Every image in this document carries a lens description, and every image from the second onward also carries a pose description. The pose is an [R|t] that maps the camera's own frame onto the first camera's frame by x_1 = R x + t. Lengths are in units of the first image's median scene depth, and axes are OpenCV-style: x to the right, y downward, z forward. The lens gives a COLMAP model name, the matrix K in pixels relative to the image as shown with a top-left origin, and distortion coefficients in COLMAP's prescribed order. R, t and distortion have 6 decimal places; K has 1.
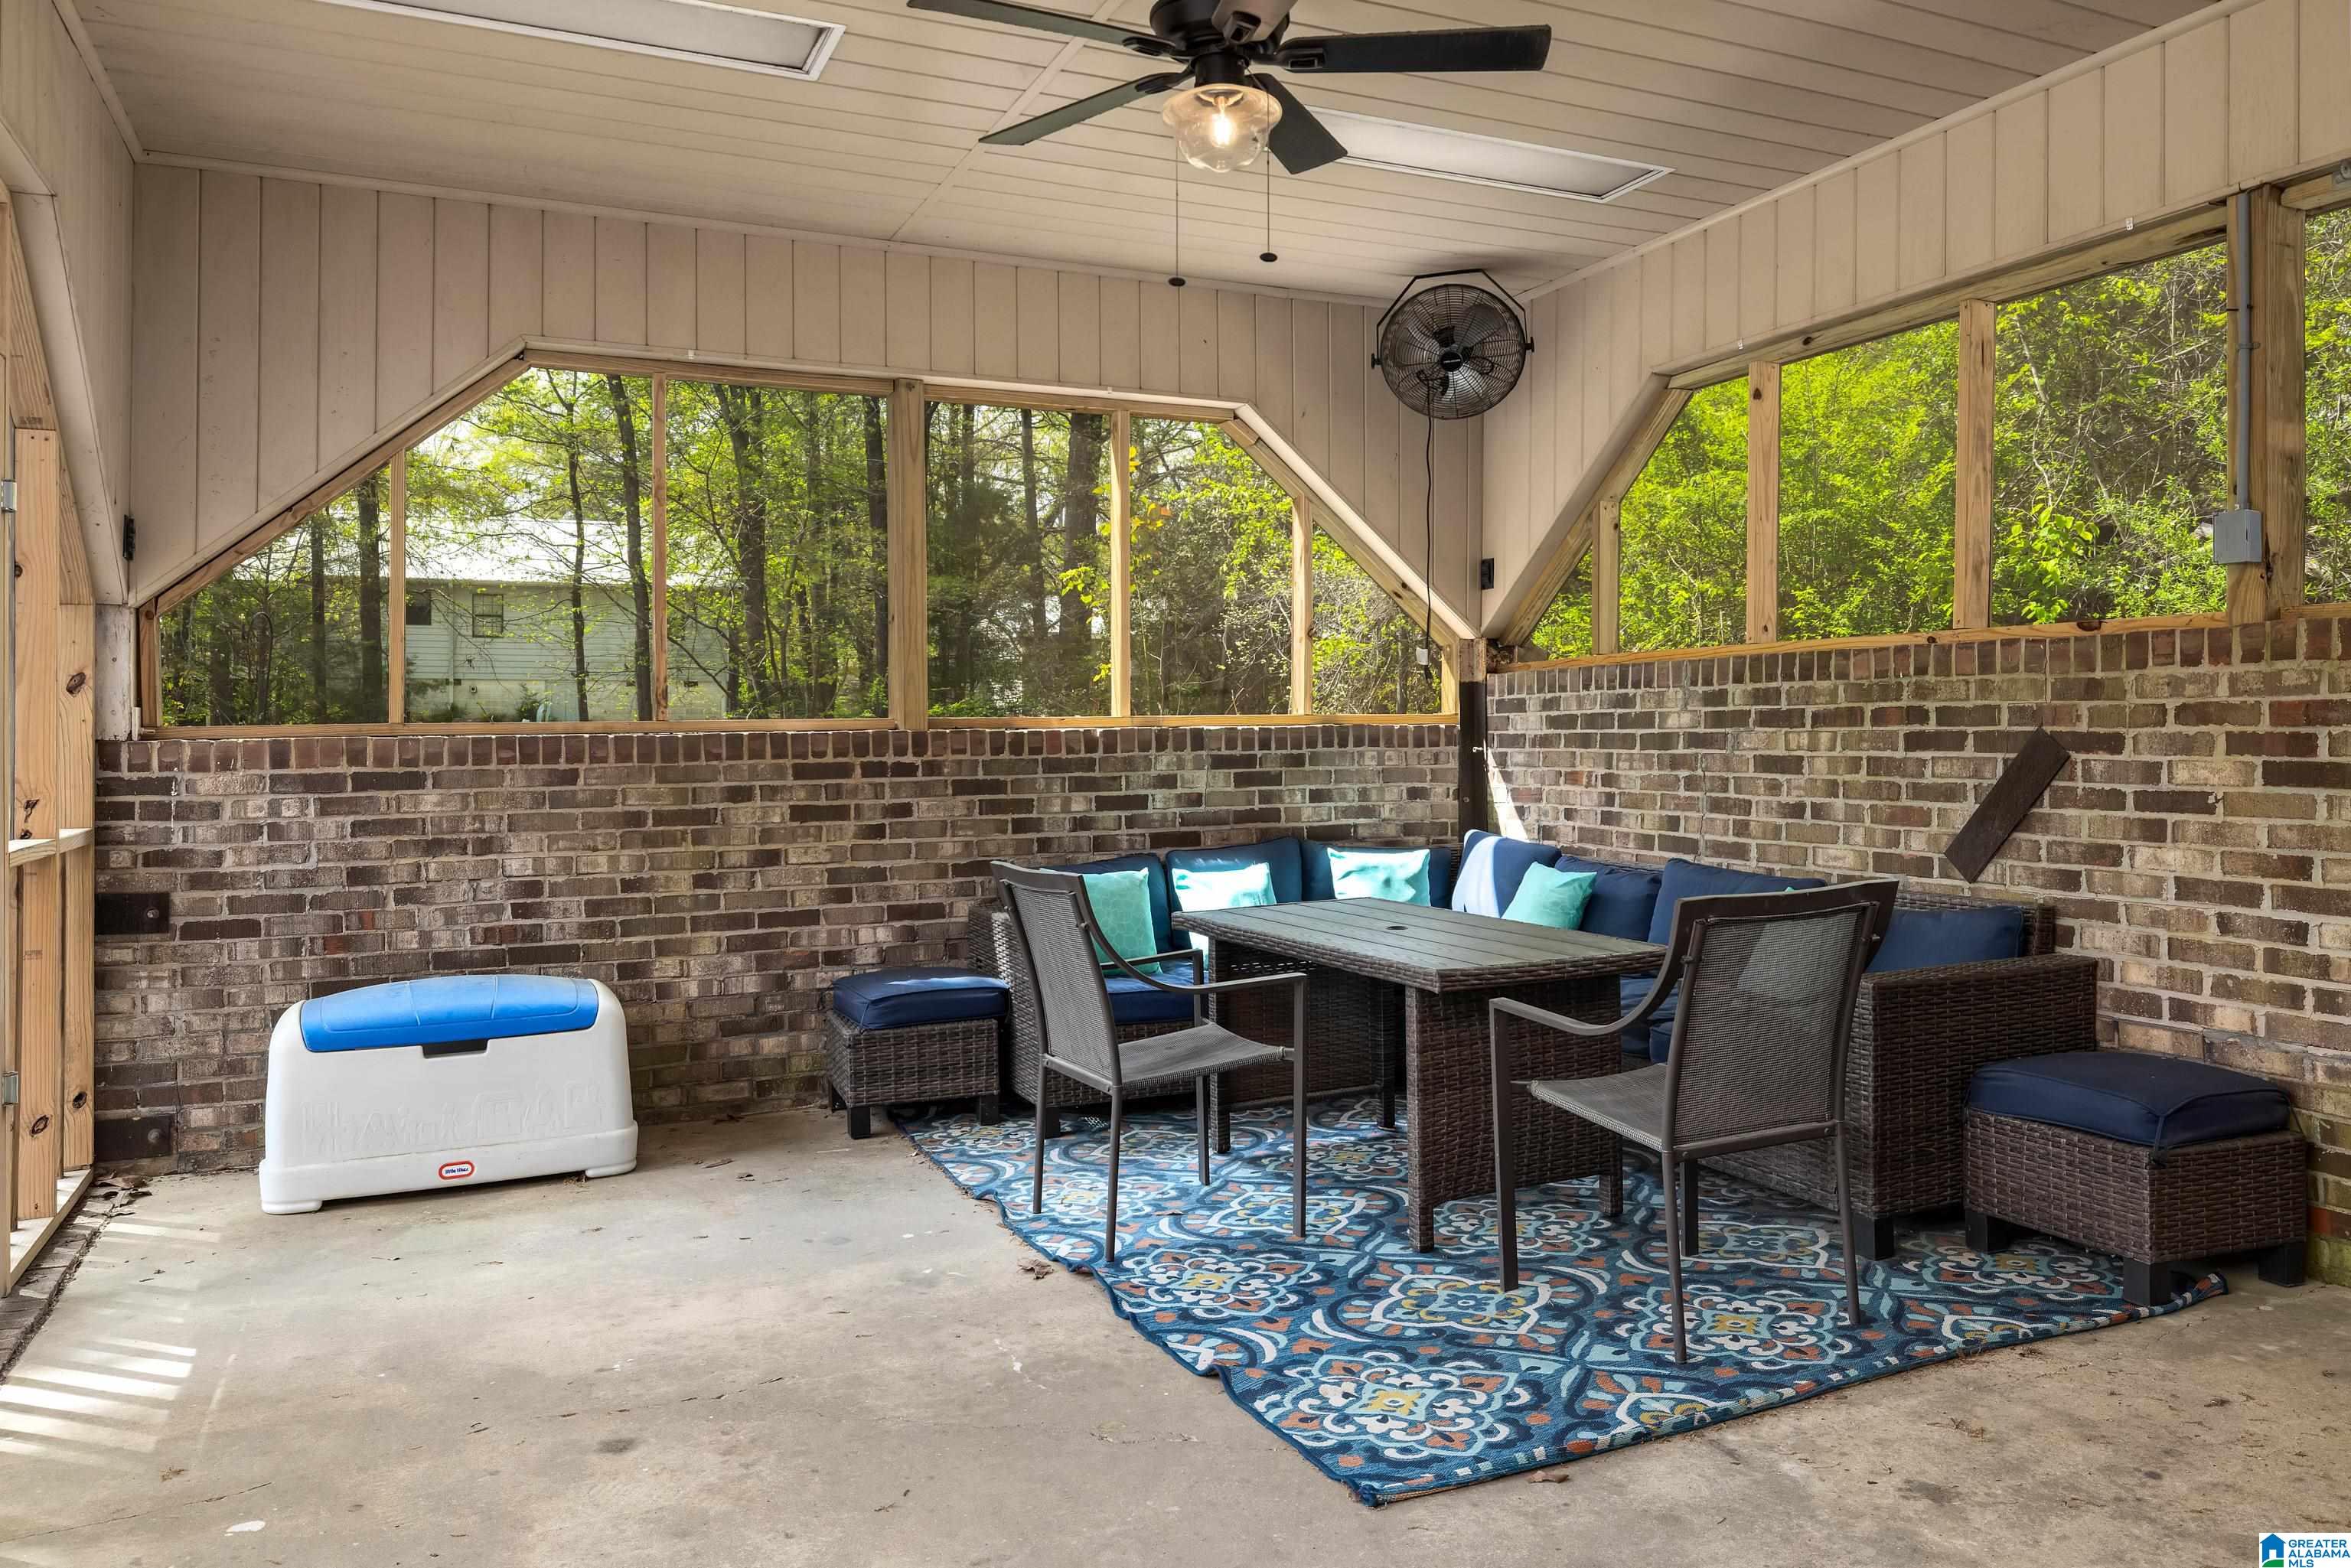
lens RADIAL K [[1642.0, 0, 1171.9], [0, 1642.0, 743.2], [0, 0, 1]] dist [0.000876, 0.000398]
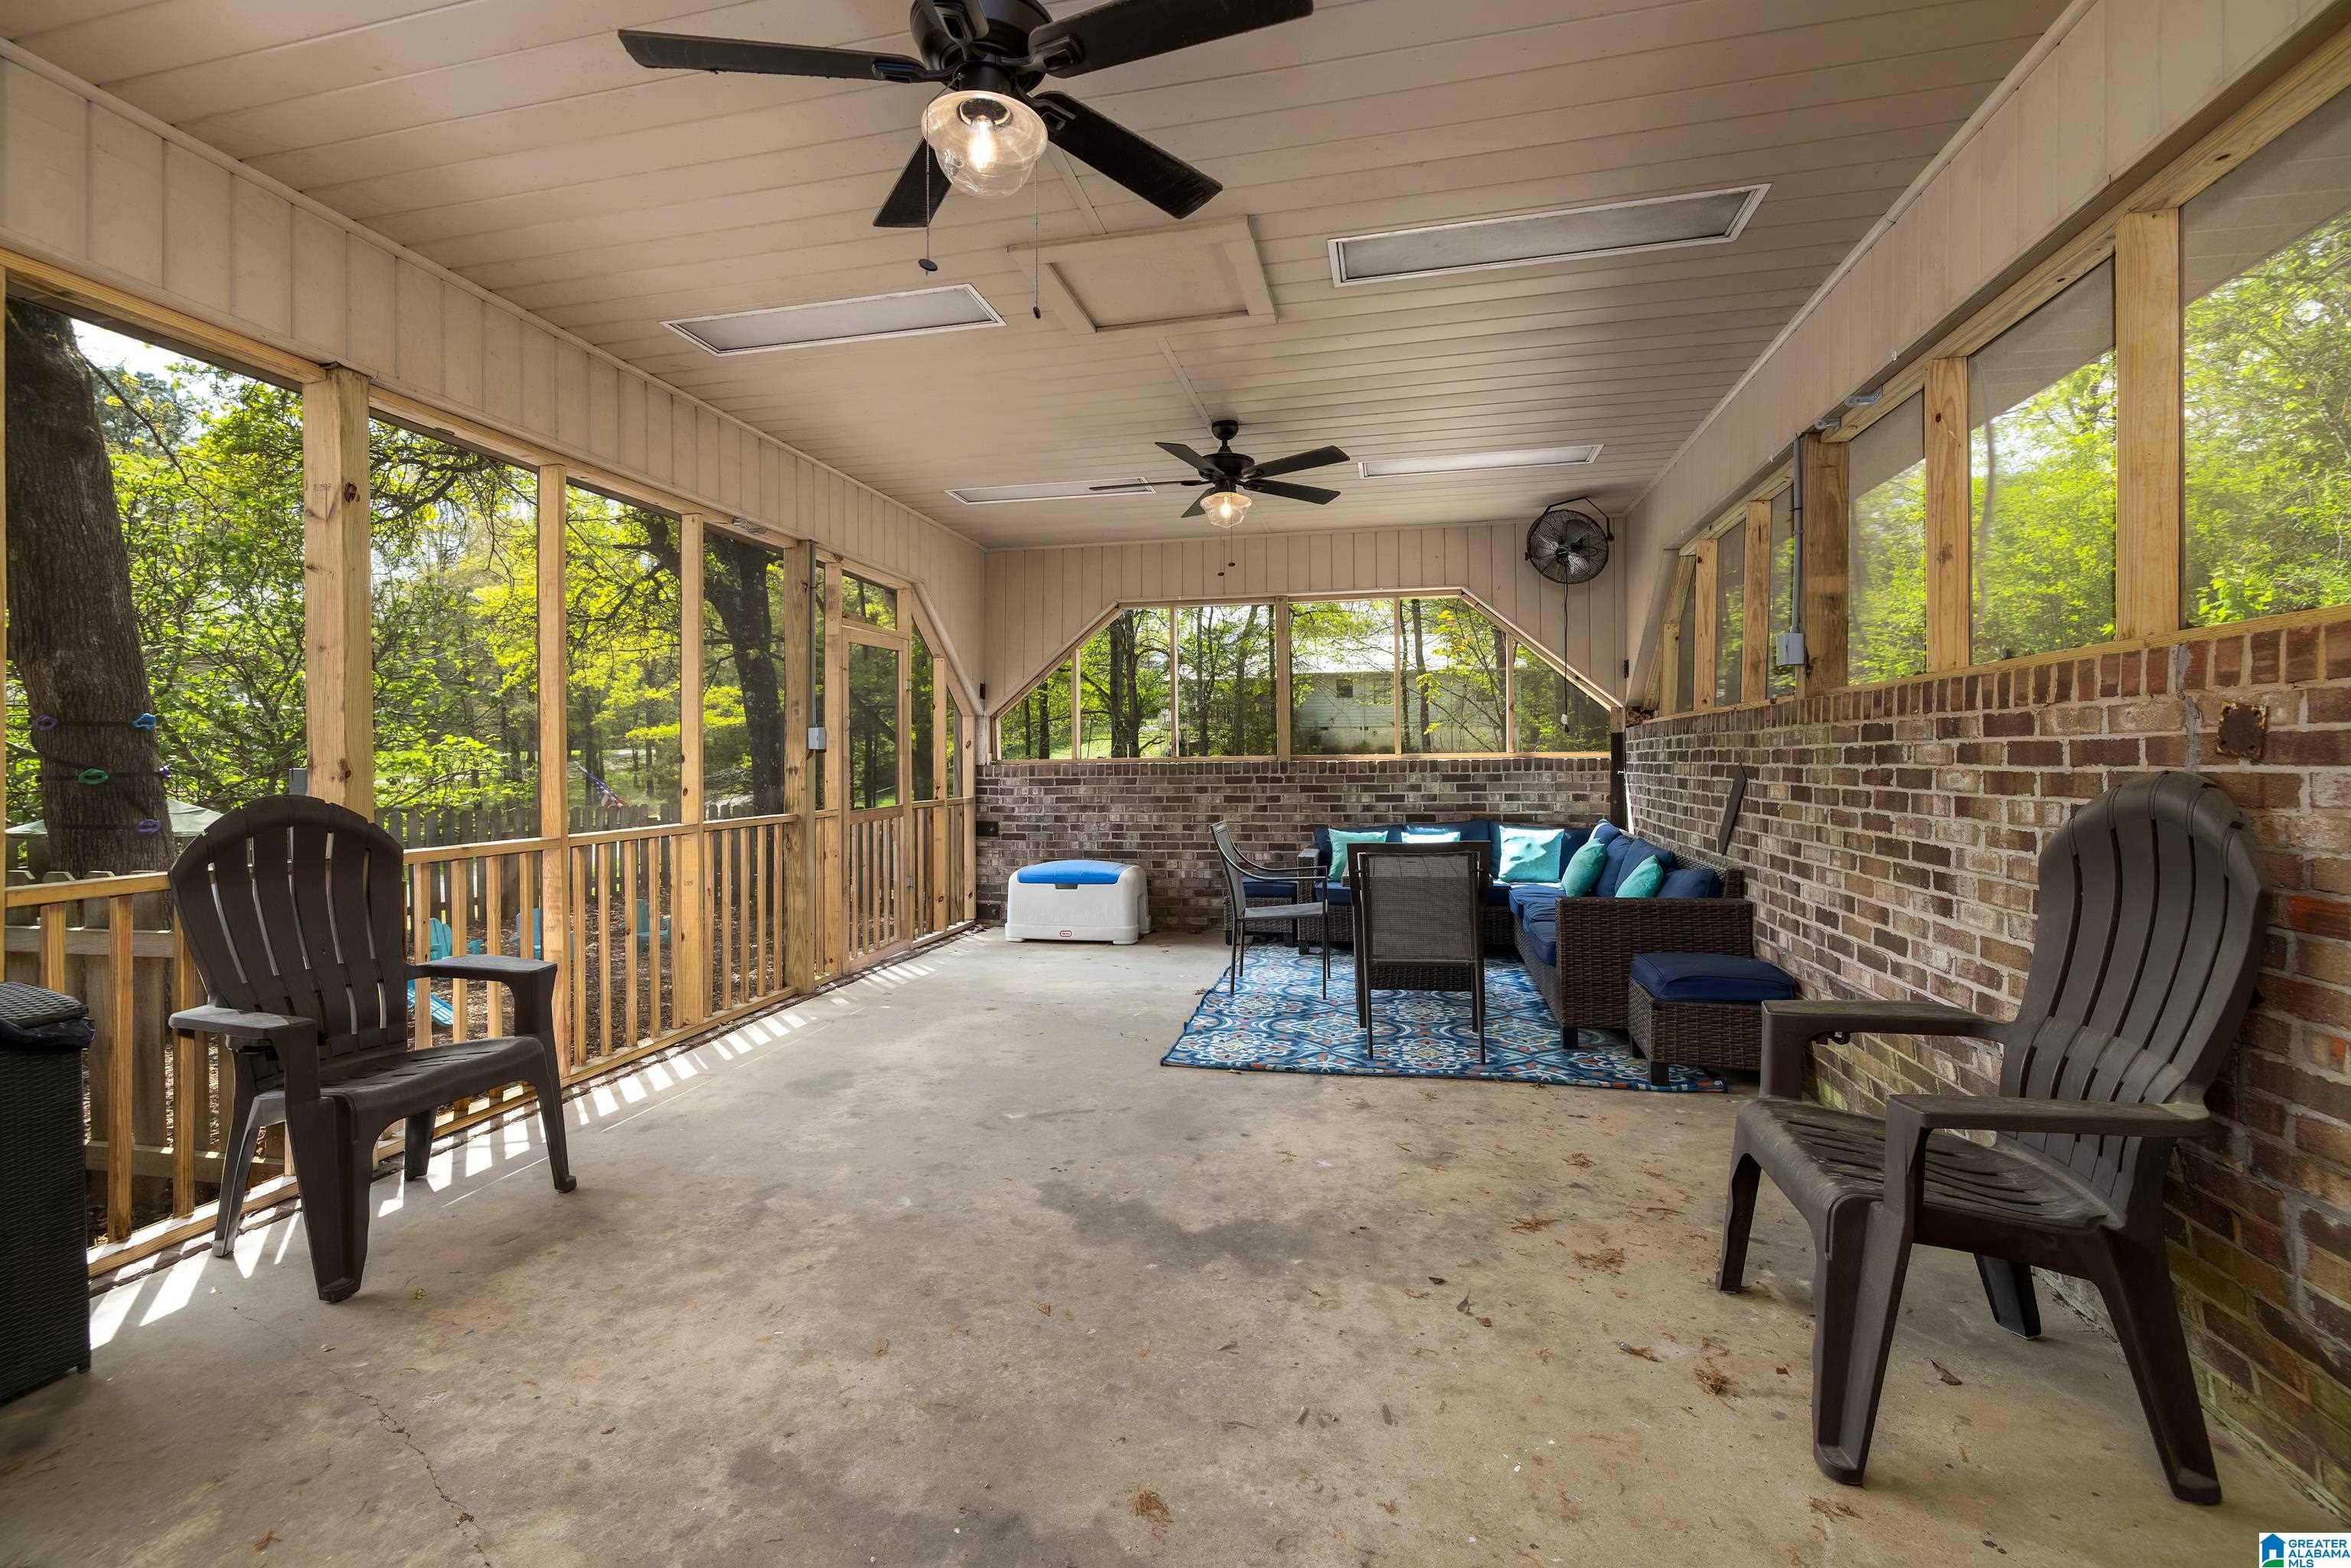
lens RADIAL K [[1002.0, 0, 1176.0], [0, 1002.0, 770.7], [0, 0, 1]] dist [0.000483, 0.000013]
pose [[0.800715, 0.007623, -0.598996, 0.541427], [-0.002712, 0.999955, 0.009101, -0.007752], [0.599039, -0.005663, 0.800700, -0.125986]]
